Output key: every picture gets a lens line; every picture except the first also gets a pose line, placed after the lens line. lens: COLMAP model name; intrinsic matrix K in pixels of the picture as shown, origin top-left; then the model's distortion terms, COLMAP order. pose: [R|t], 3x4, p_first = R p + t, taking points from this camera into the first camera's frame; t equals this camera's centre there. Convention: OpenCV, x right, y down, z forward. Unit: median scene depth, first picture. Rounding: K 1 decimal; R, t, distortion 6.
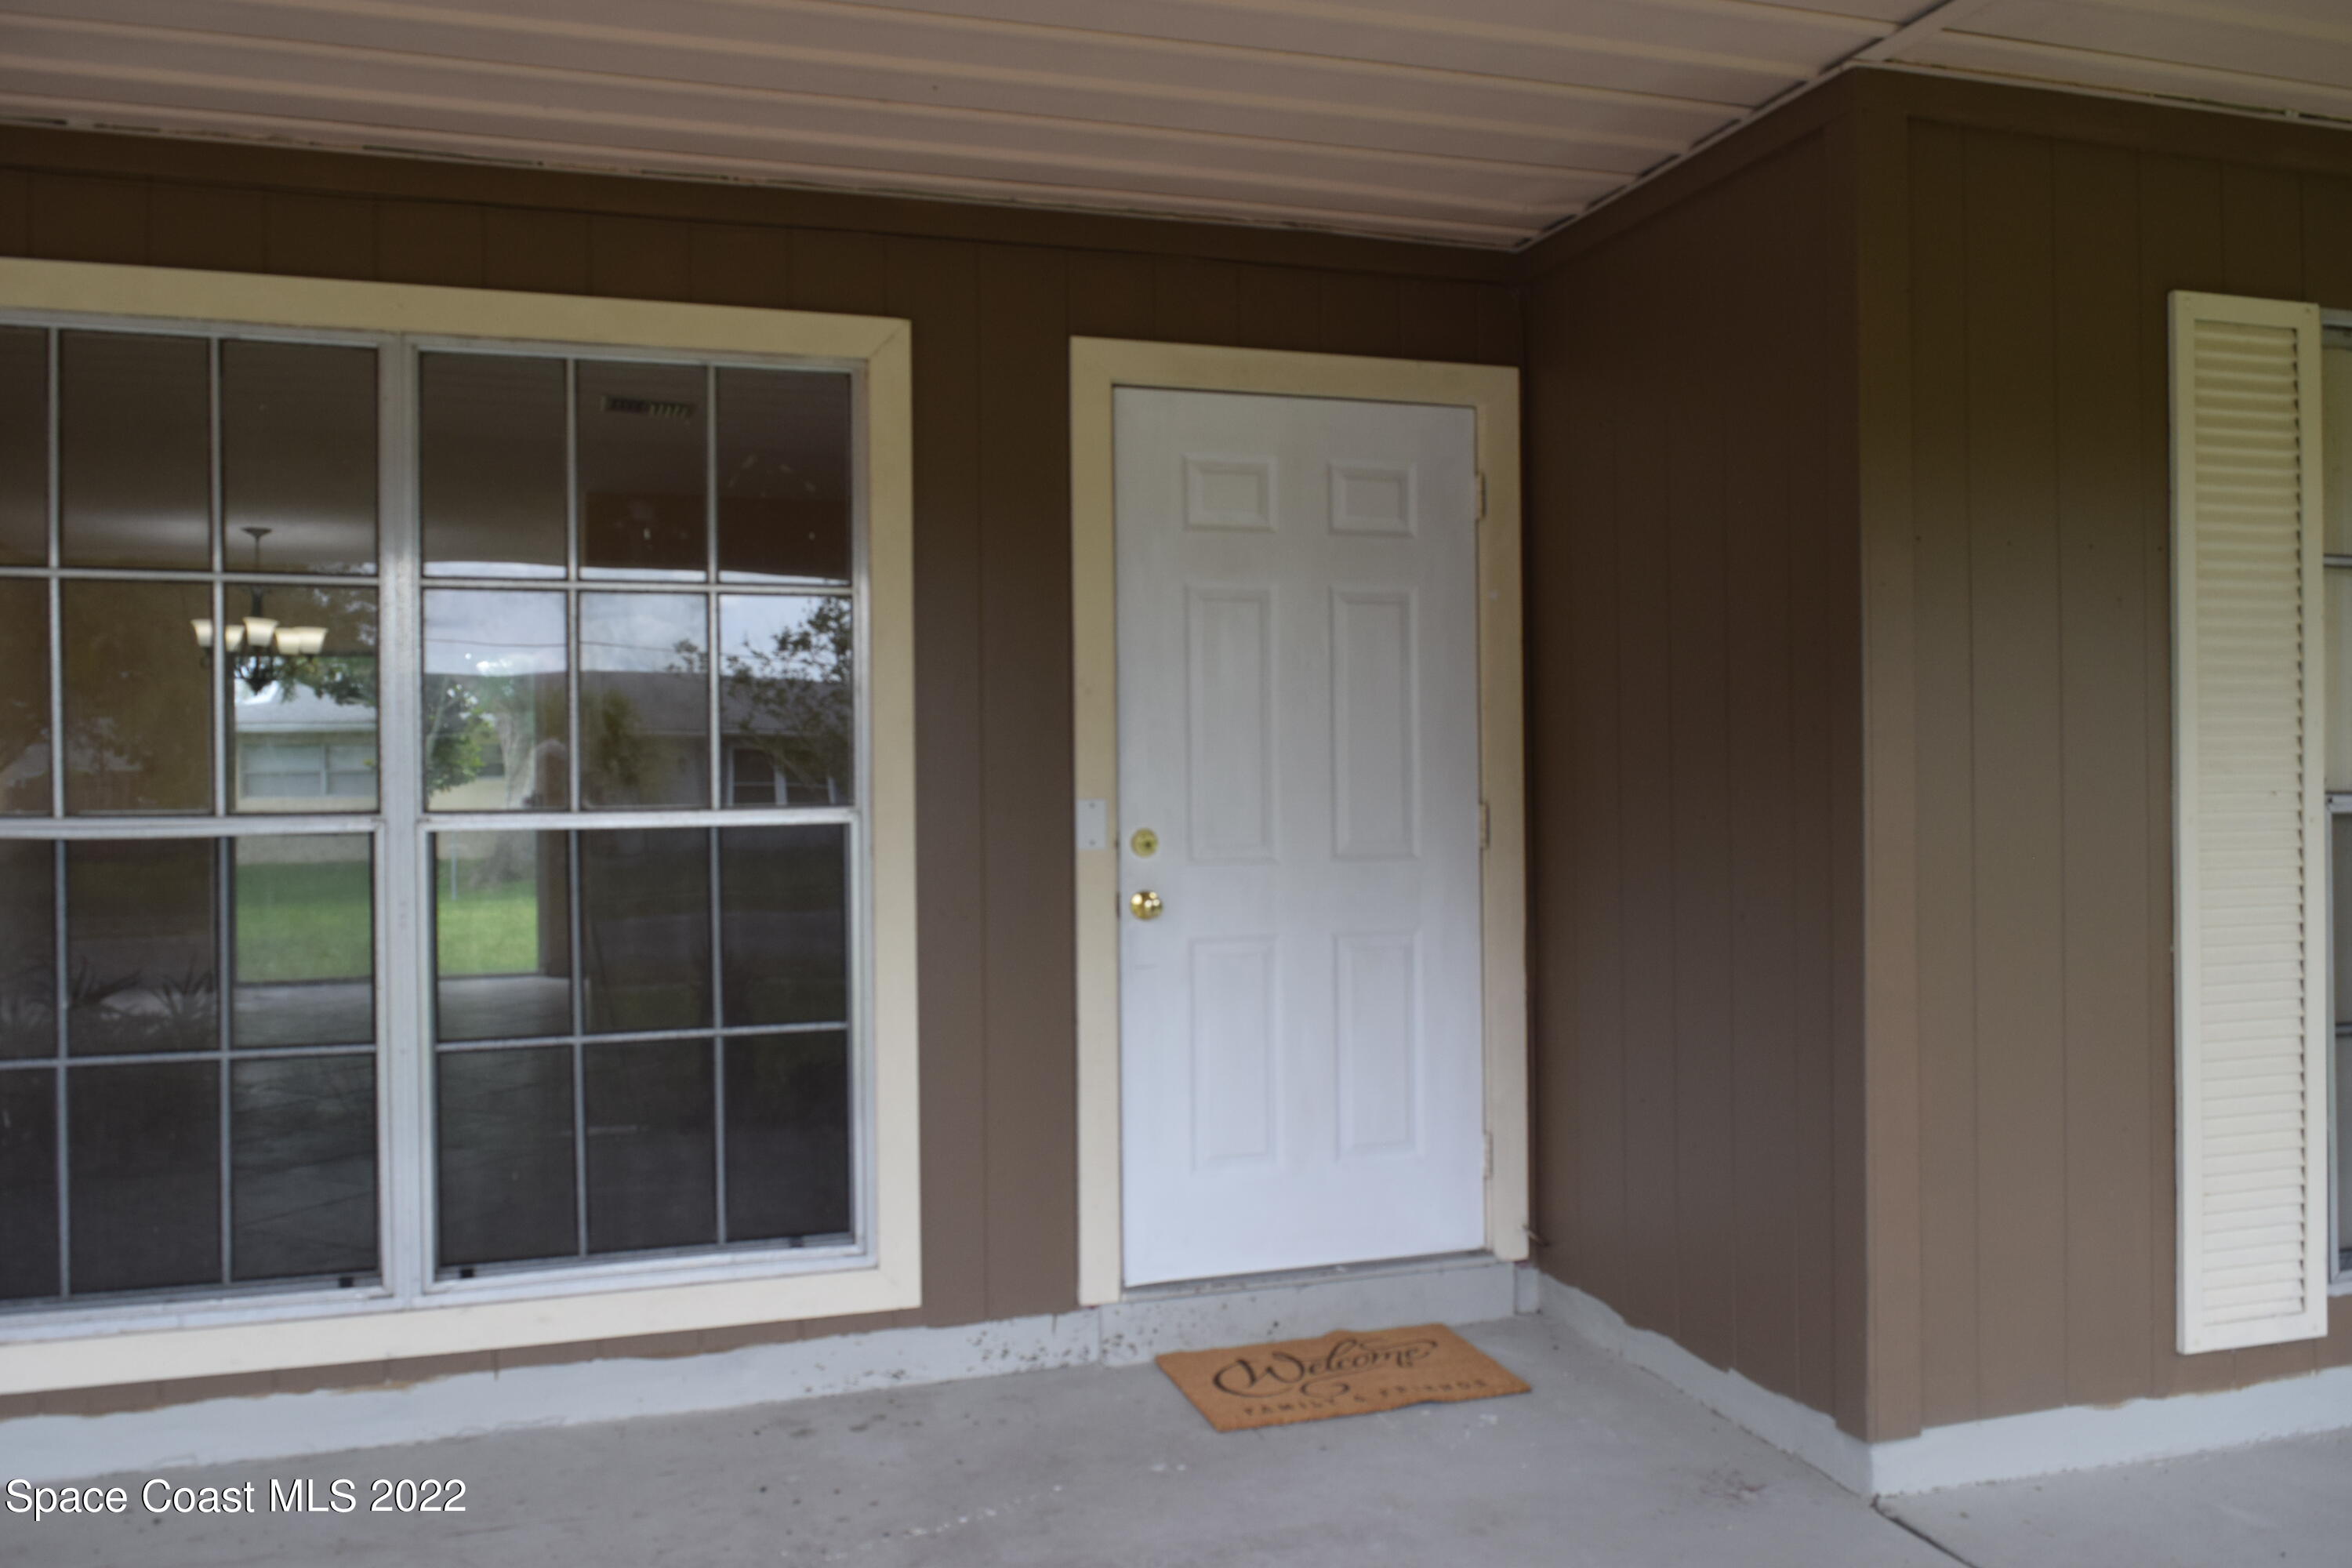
lens RADIAL K [[1859.8, 0, 1176.0], [0, 1859.8, 784.0], [0, 0, 1]] dist [-0.001415, 0.003050]
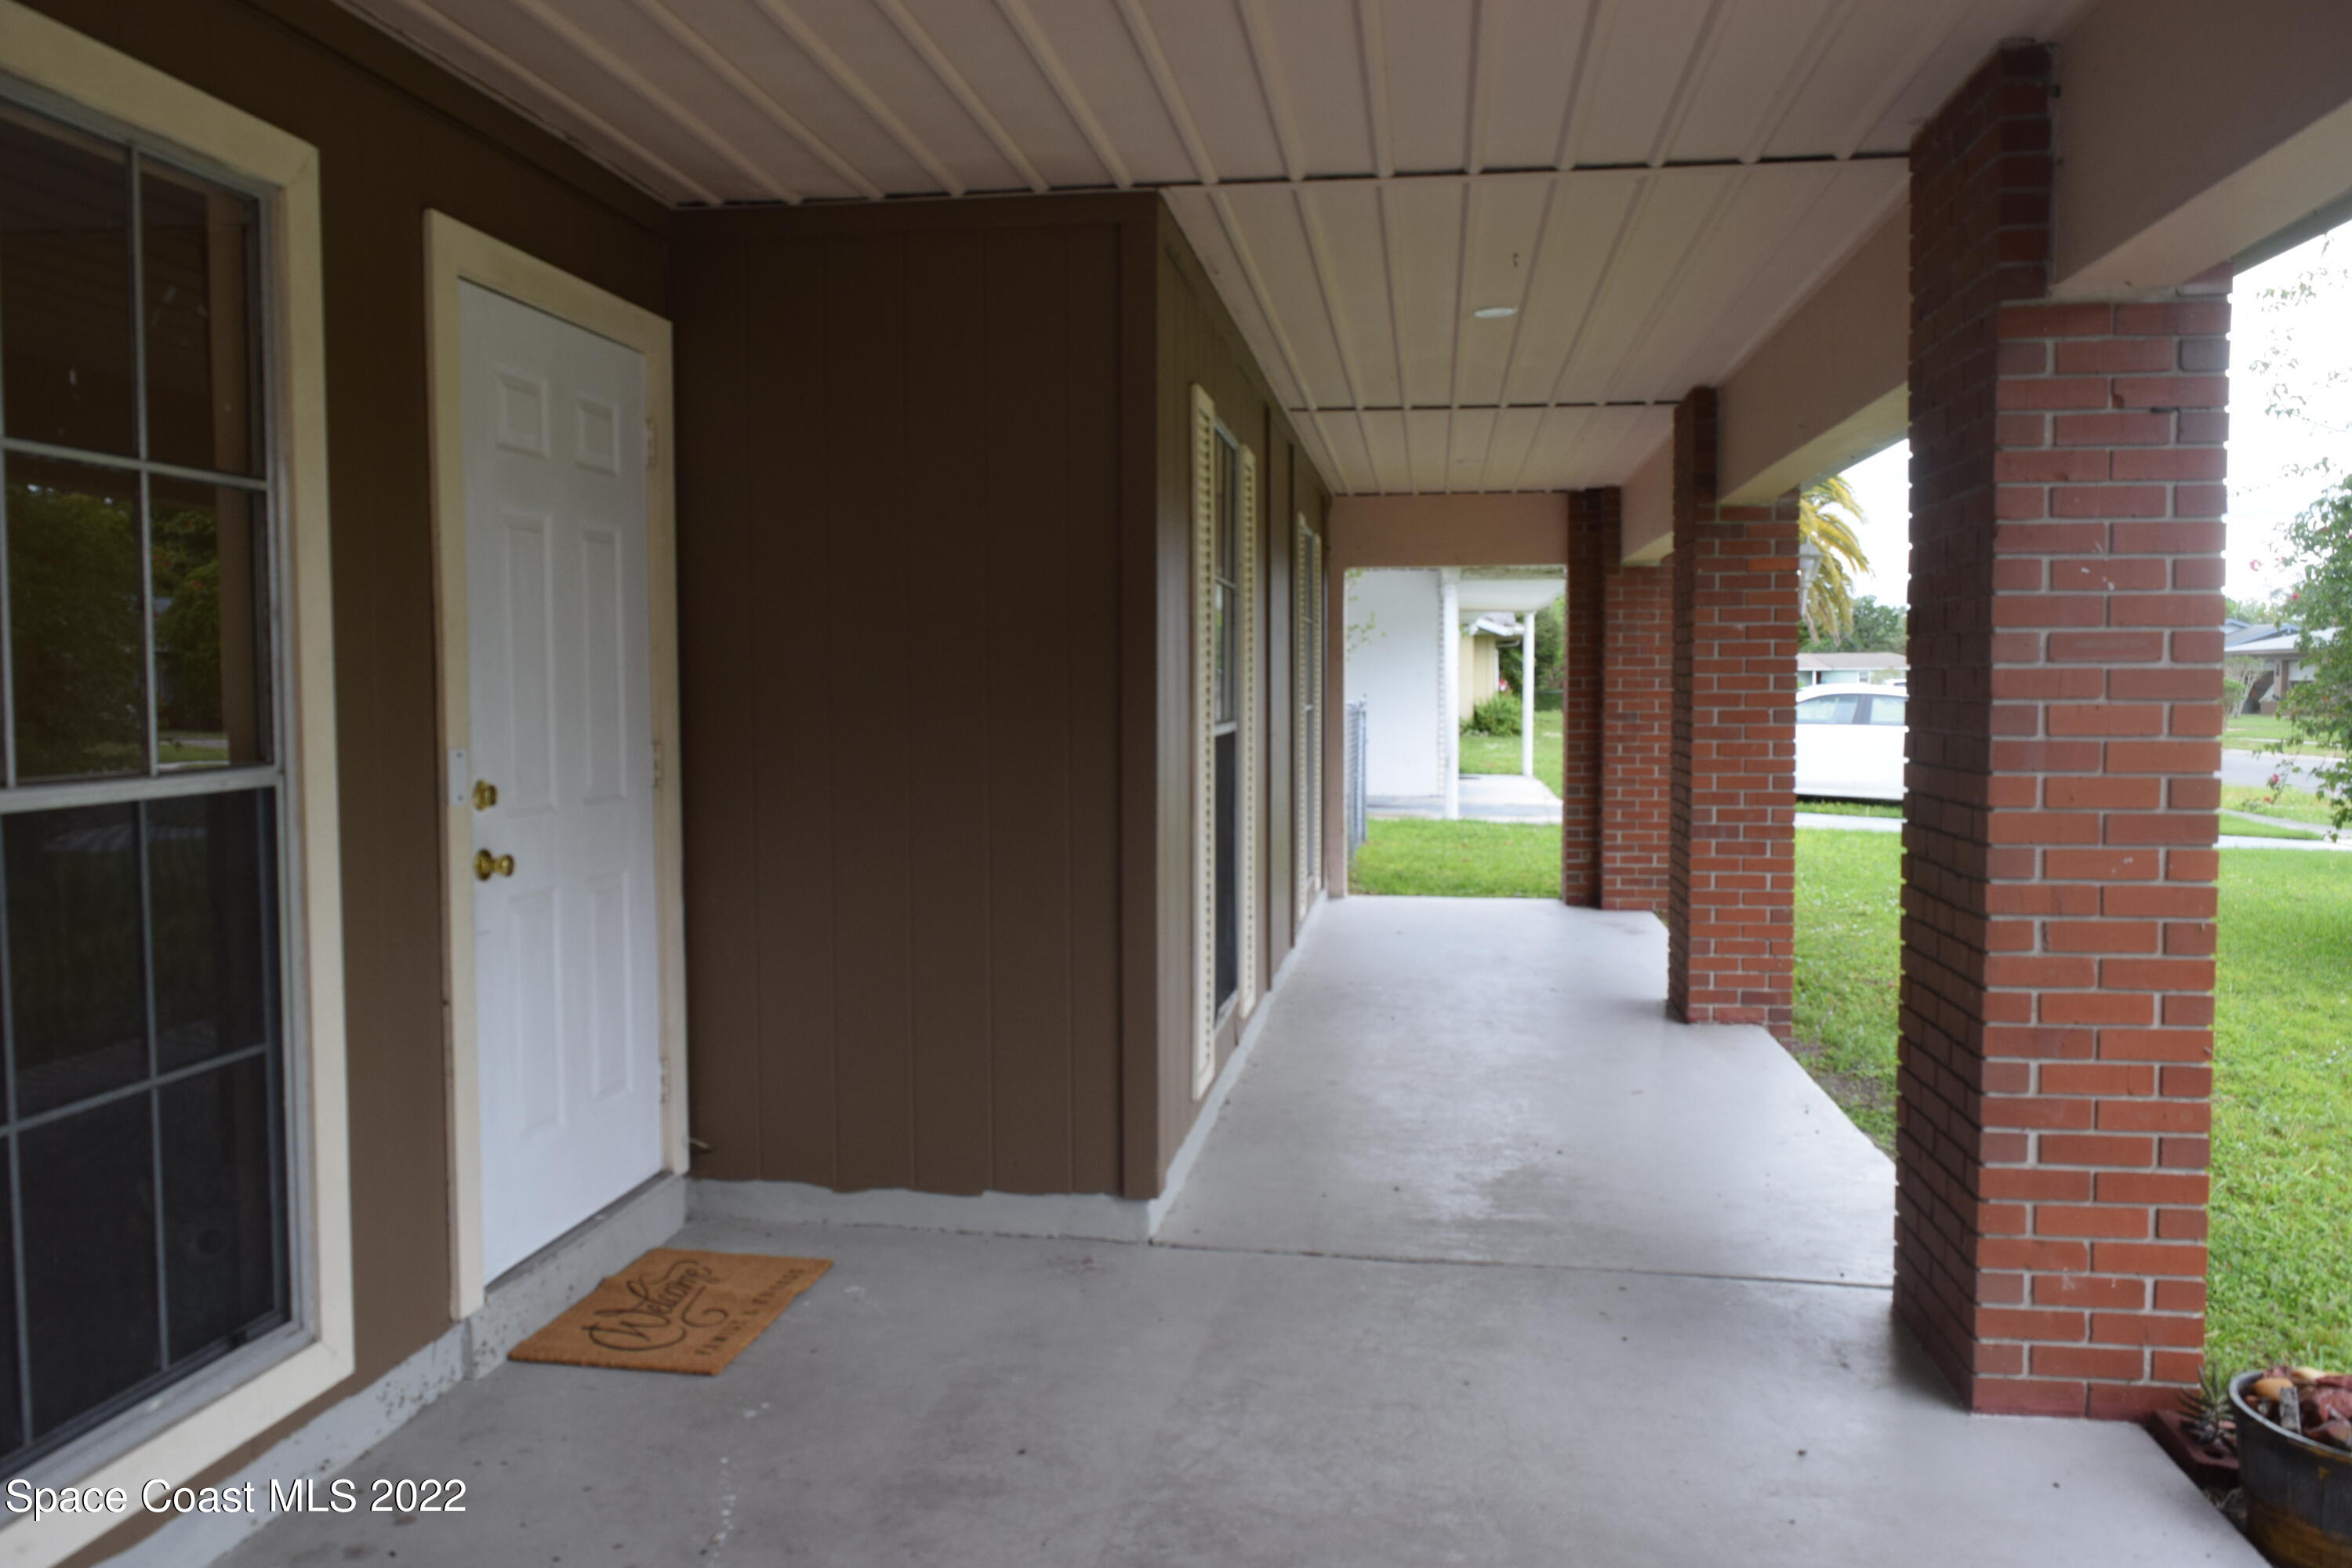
lens RADIAL K [[1814.9, 0, 1211.5], [0, 1814.9, 784.8], [0, 0, 1]] dist [-0.013555, -0.000520]
pose [[0.439371, -0.043514, 0.897251, -0.660214], [0.003976, 0.998911, 0.046497, -0.012940], [-0.898297, -0.016862, 0.439066, 0.308182]]
